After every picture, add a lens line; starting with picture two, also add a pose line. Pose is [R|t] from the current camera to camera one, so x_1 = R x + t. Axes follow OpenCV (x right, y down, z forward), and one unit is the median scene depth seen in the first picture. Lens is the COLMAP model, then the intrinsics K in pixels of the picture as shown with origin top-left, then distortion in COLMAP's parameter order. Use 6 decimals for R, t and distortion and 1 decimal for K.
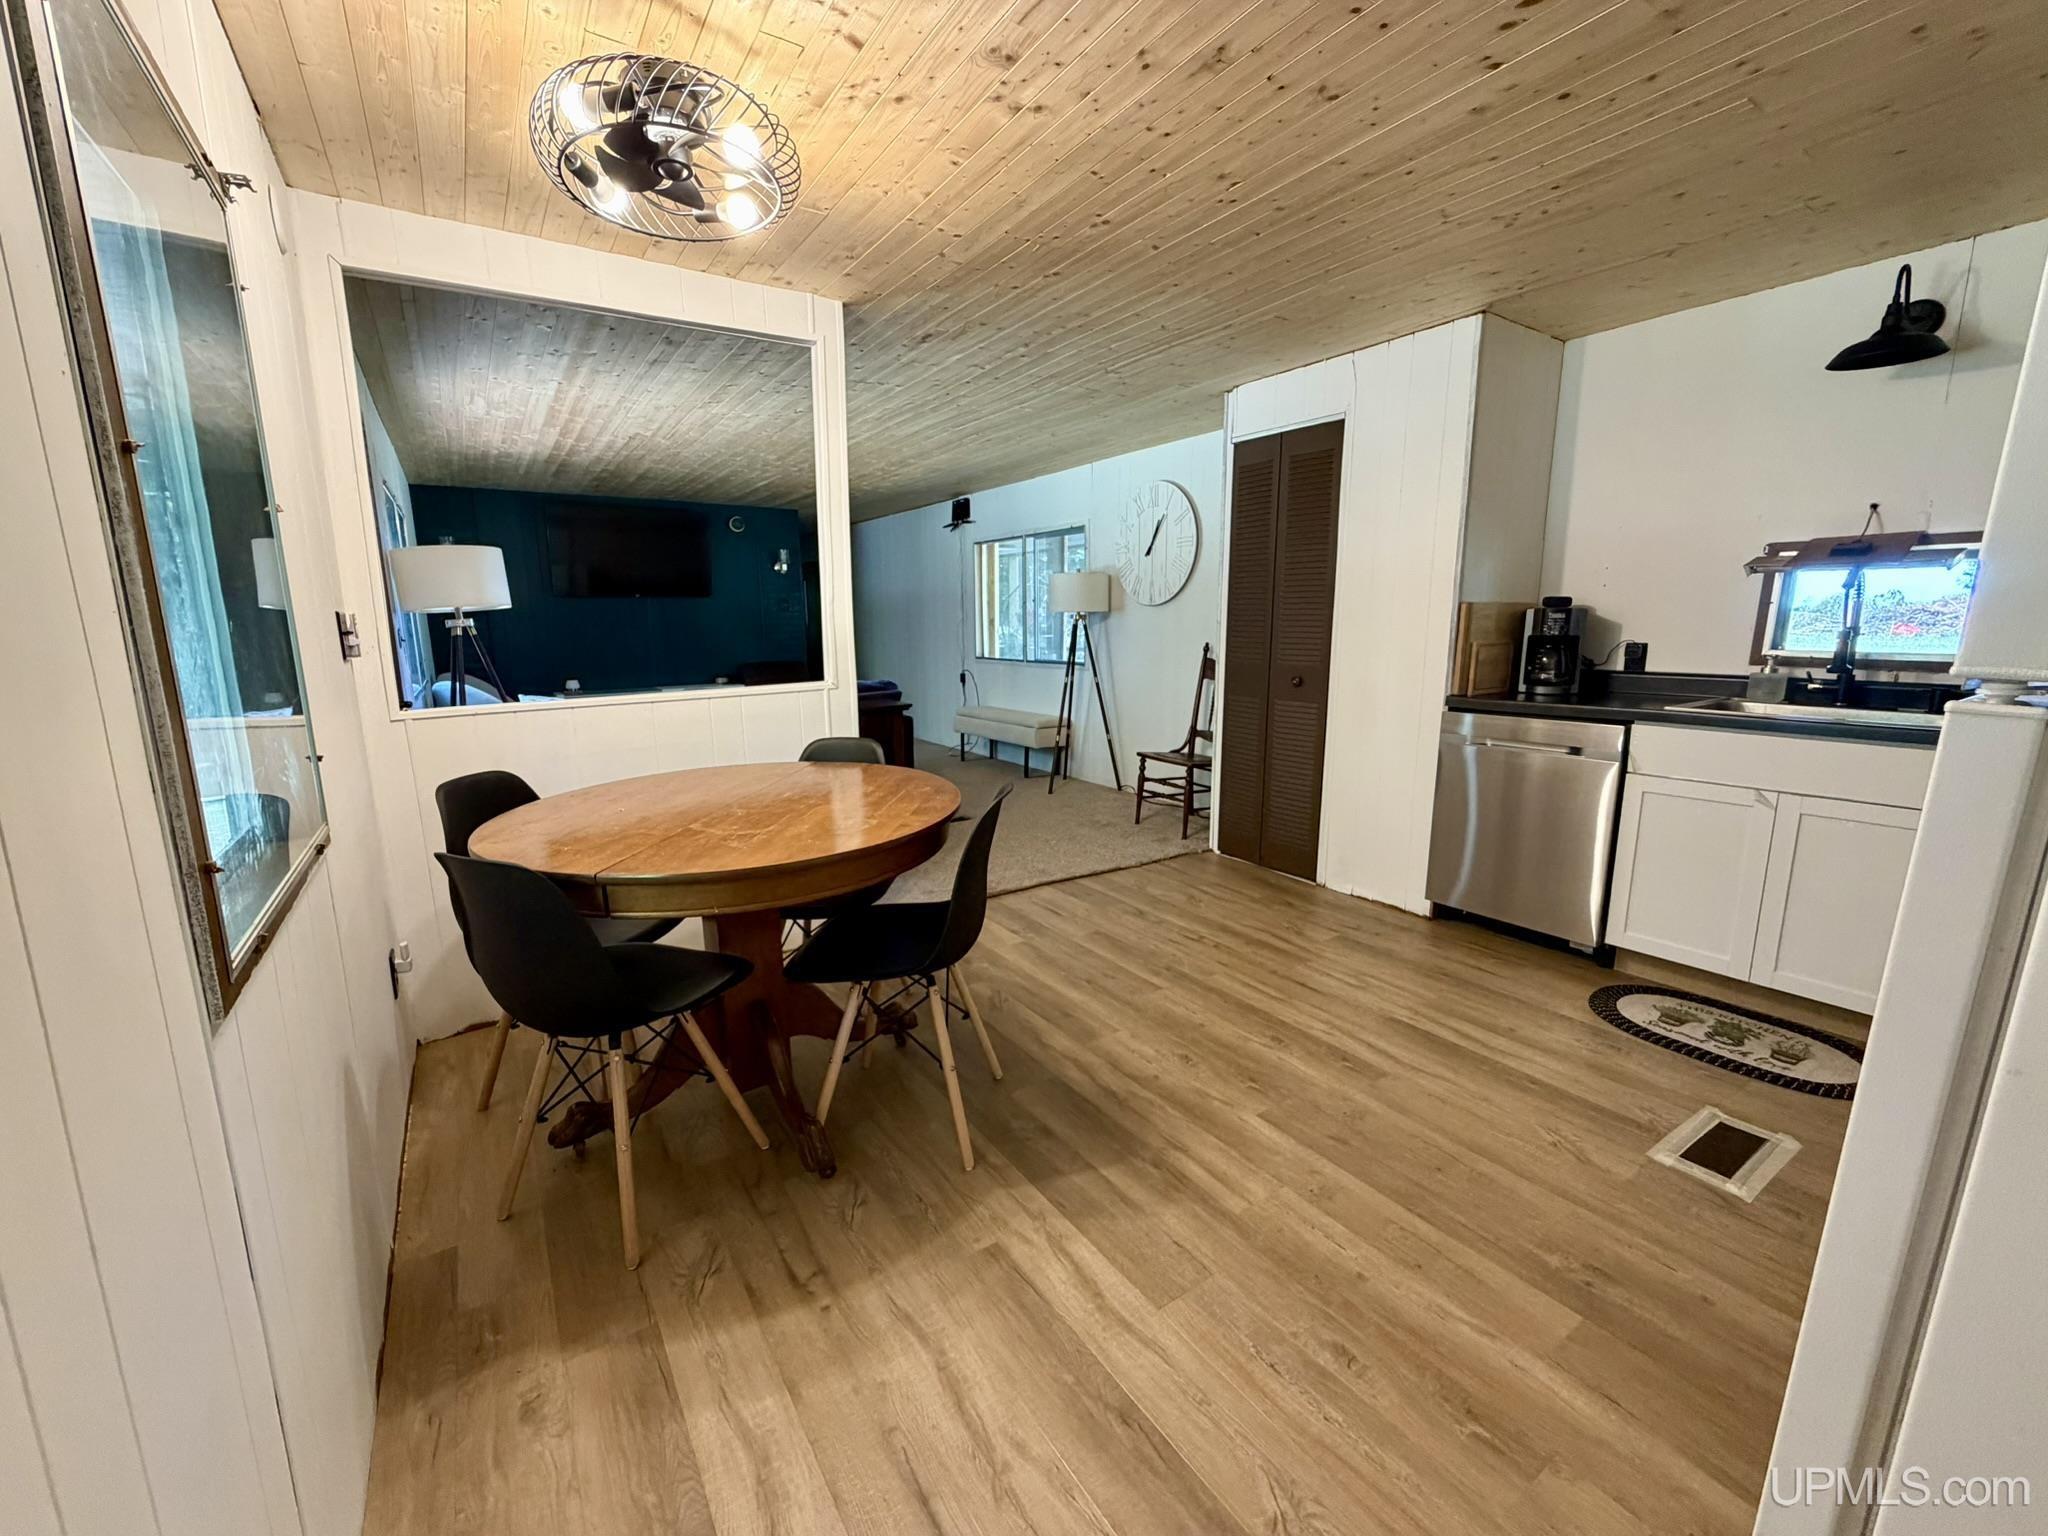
lens RADIAL K [[817.0, 0, 1017.2], [0, 817.0, 772.8], [0, 0, 1]] dist [-0.005085, 0.000157]
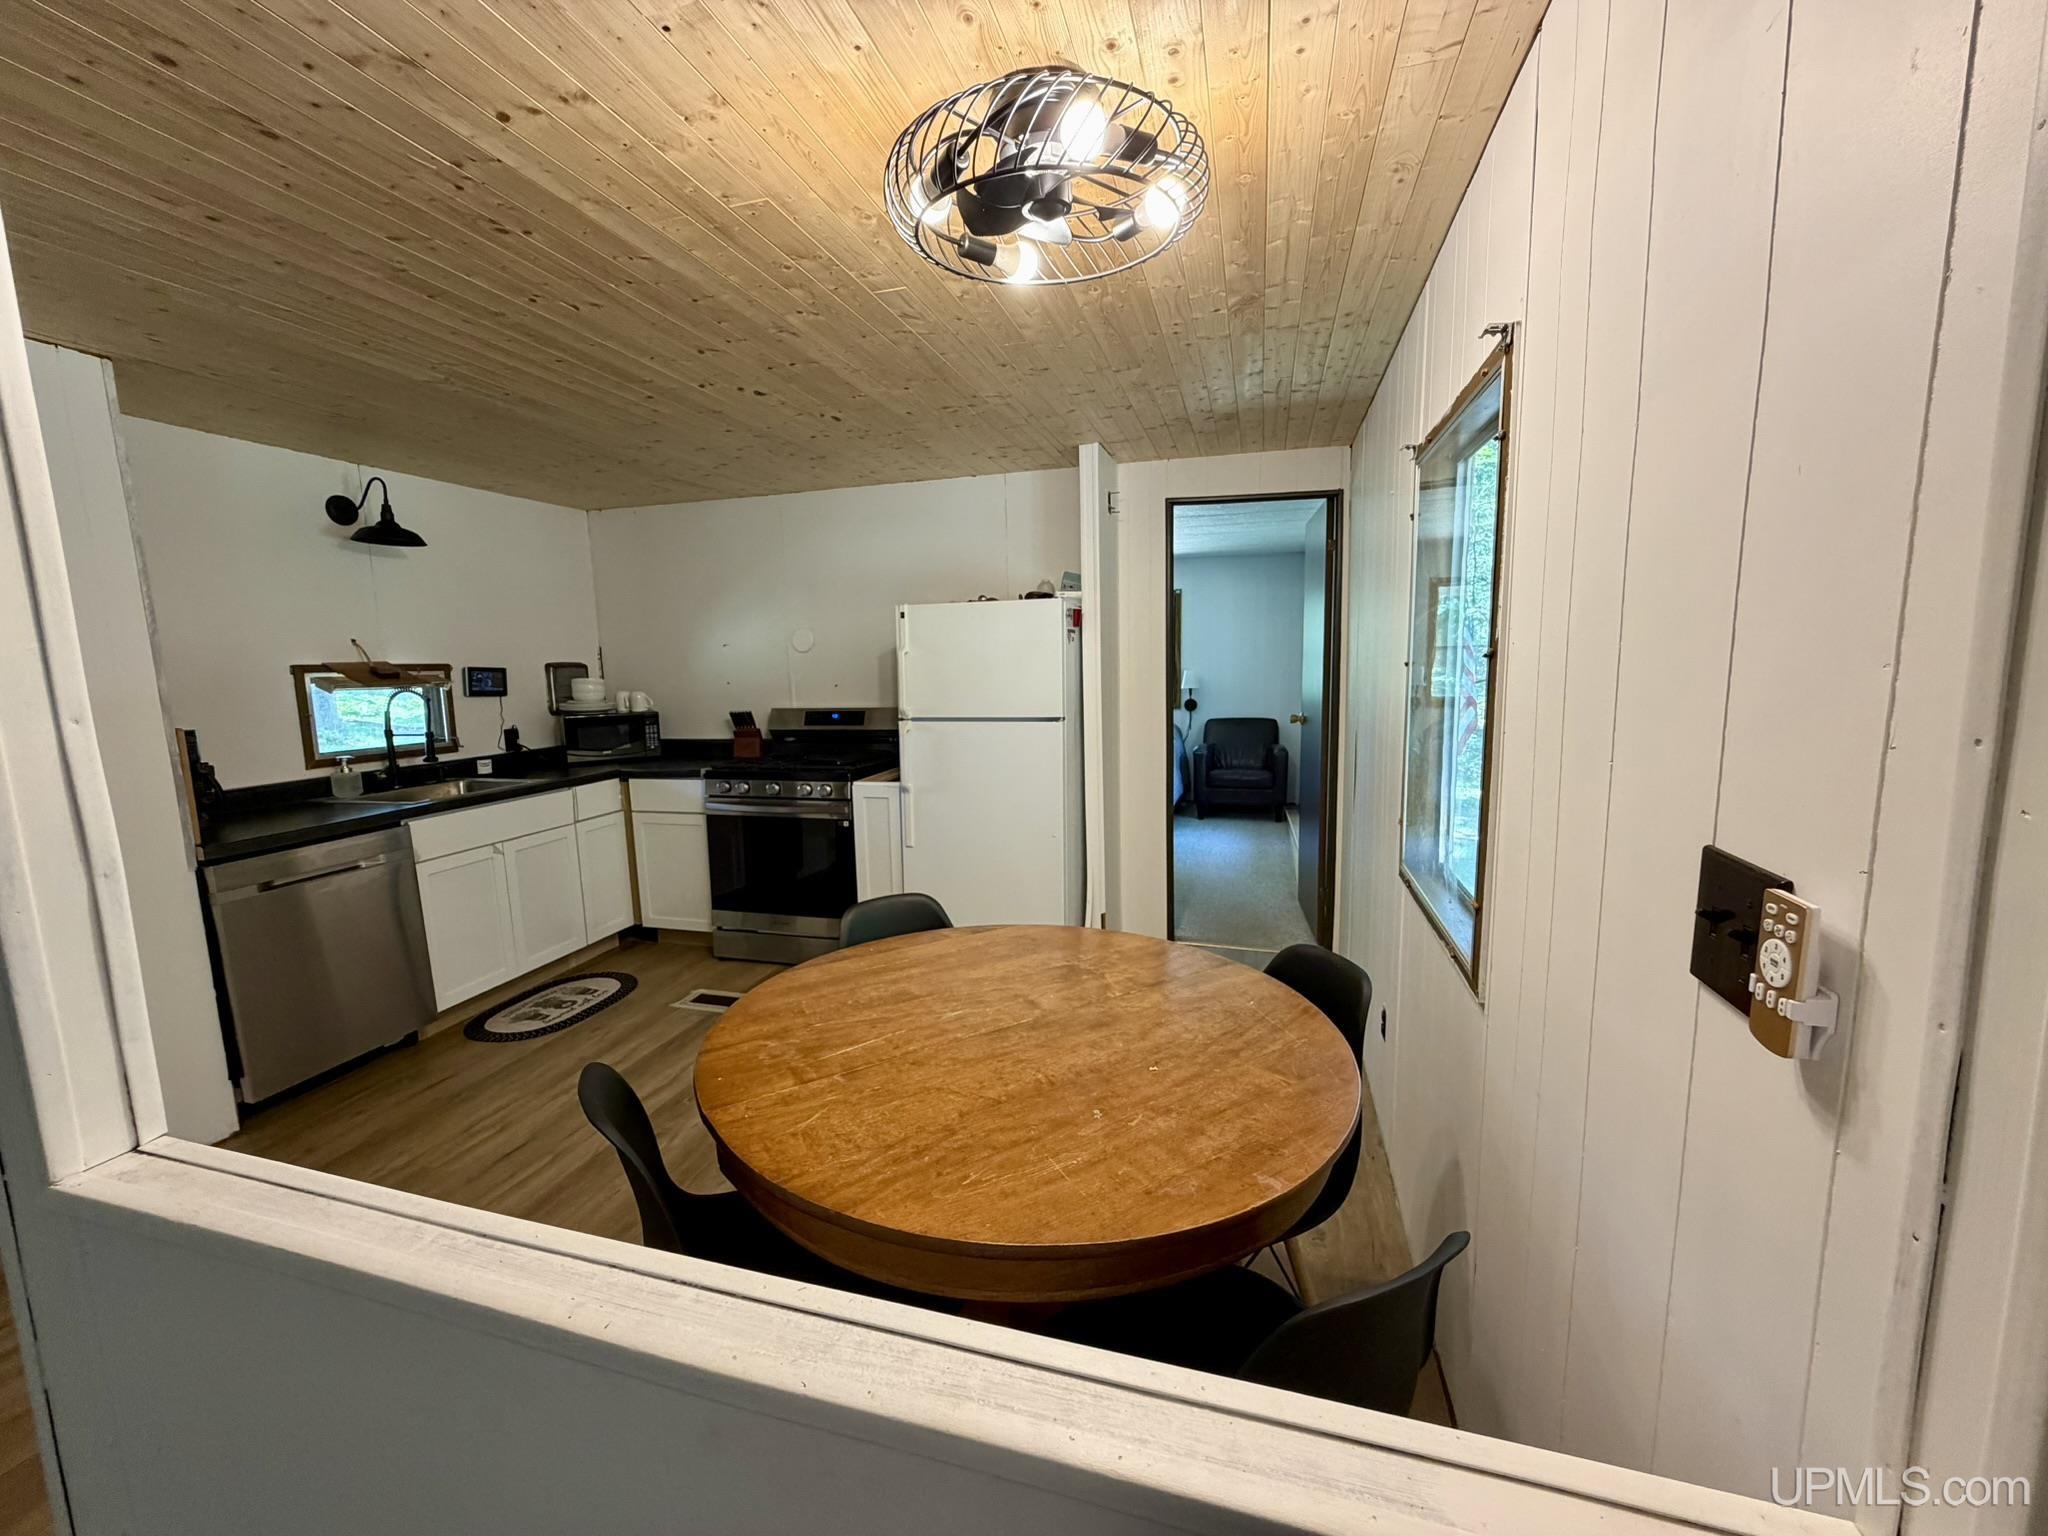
lens RADIAL K [[817.0, 0, 1017.2], [0, 817.0, 772.8], [0, 0, 1]] dist [-0.005085, 0.000157]
pose [[-0.644476, -0.077703, 0.760666, -0.407844], [0.171452, 0.954806, 0.242797, -0.159508], [-0.745155, 0.286895, -0.602027, 0.655268]]
